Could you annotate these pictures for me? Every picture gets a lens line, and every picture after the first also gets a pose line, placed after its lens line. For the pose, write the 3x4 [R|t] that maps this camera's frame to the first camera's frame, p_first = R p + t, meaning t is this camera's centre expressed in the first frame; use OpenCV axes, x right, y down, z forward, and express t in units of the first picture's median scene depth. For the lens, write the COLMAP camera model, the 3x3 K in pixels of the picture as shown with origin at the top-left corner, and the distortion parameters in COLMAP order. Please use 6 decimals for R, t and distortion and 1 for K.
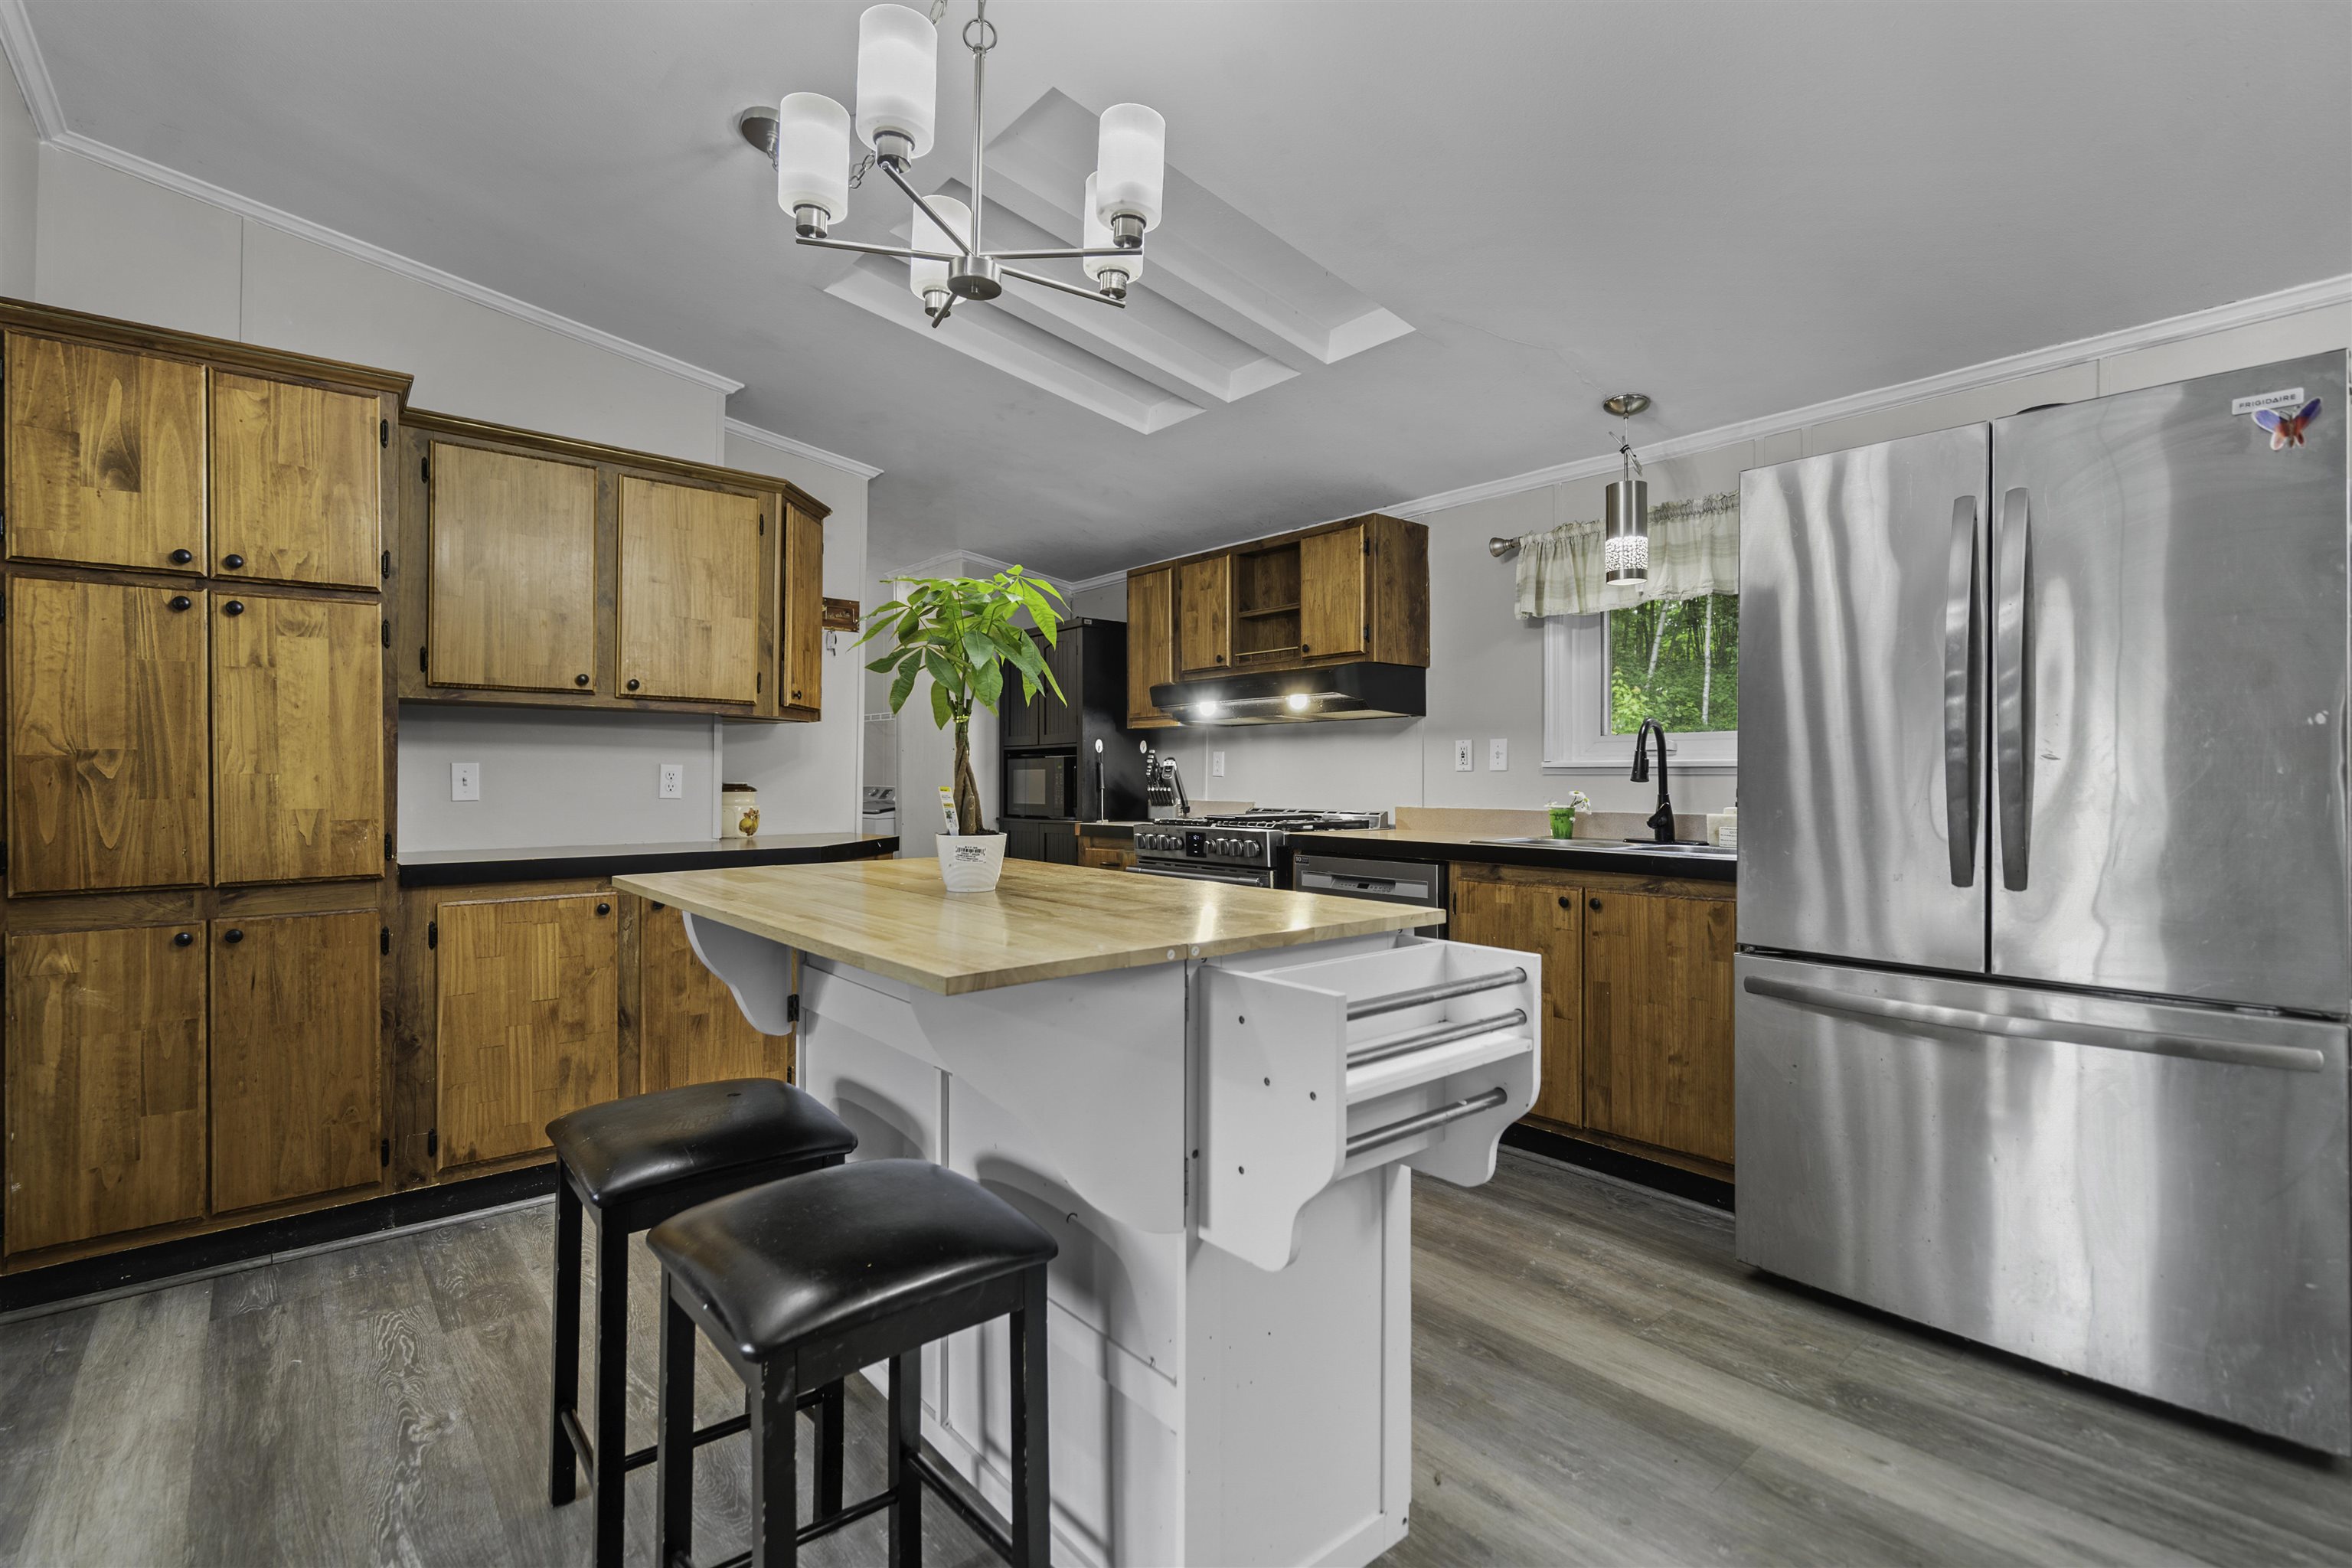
lens RADIAL K [[1076.4, 0, 1170.2], [0, 1076.4, 776.1], [0, 0, 1]] dist [-0.003810, 0.001205]
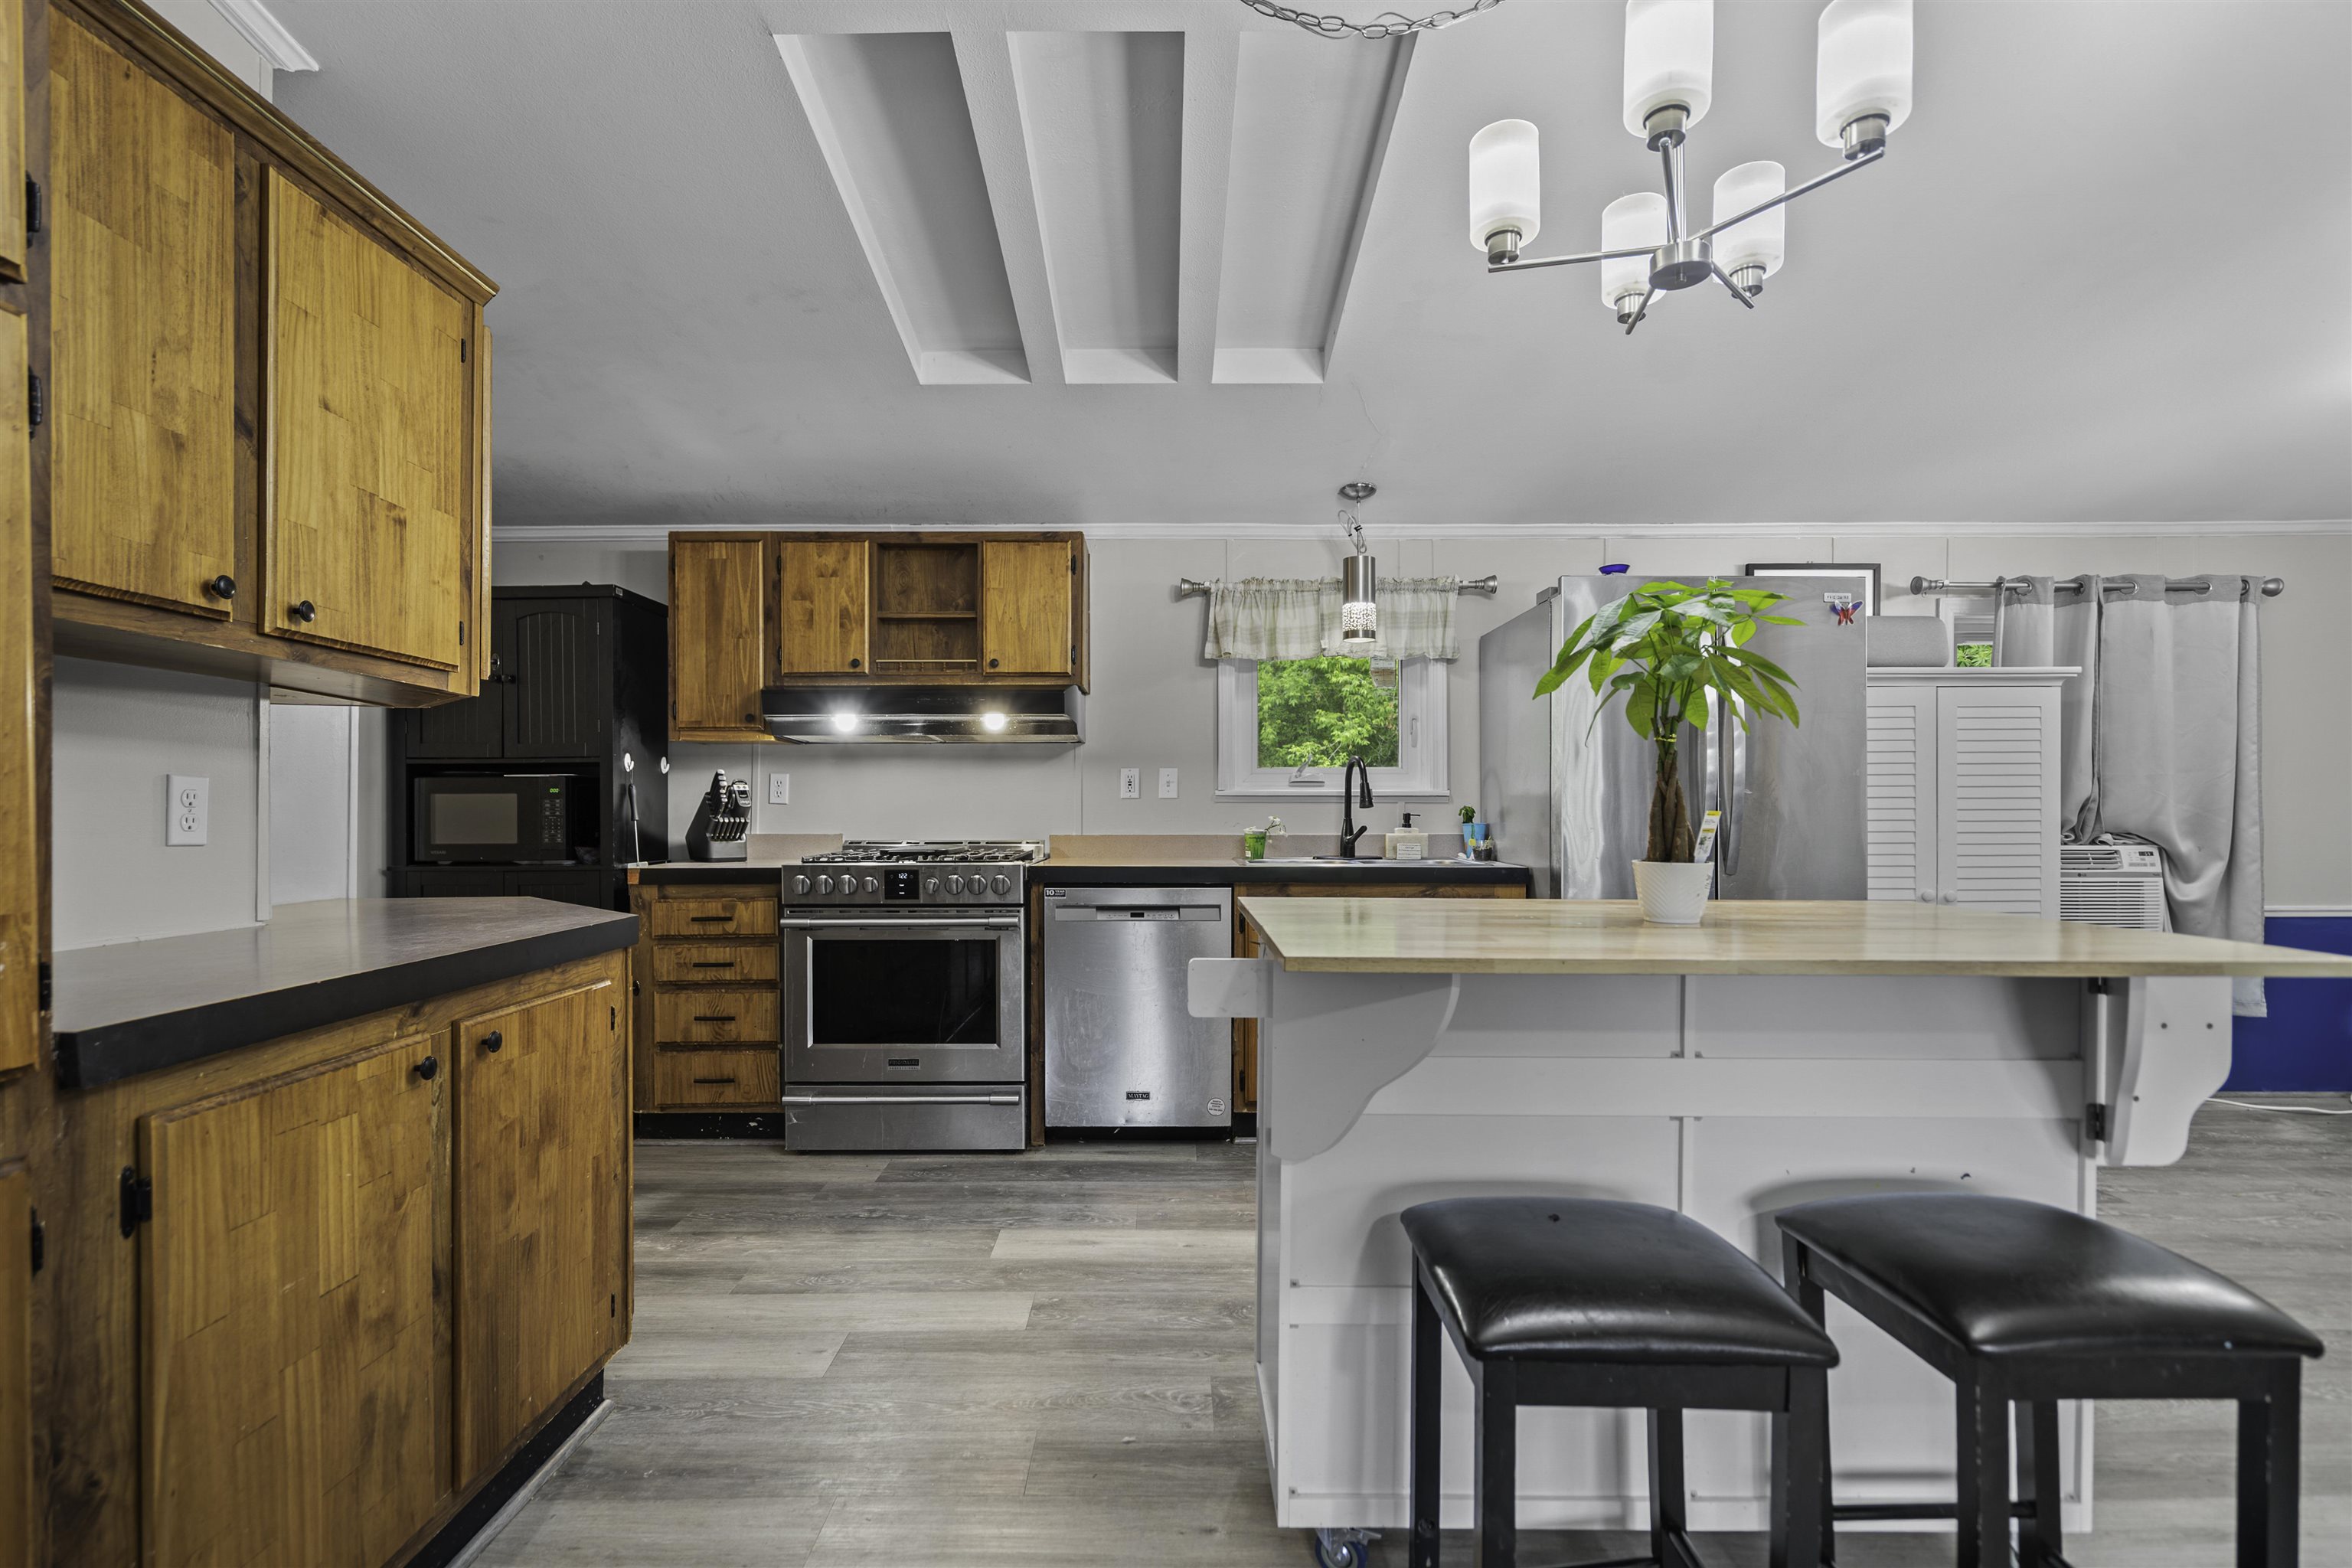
lens RADIAL K [[1076.4, 0, 1155.2], [0, 1076.4, 812.7], [0, 0, 1]] dist [-0.003810, 0.001205]
pose [[0.653985, -0.004398, 0.756495, -0.660554], [0.000435, 0.999985, 0.005438, 0.004424], [-0.756507, -0.003227, 0.653977, 0.414817]]
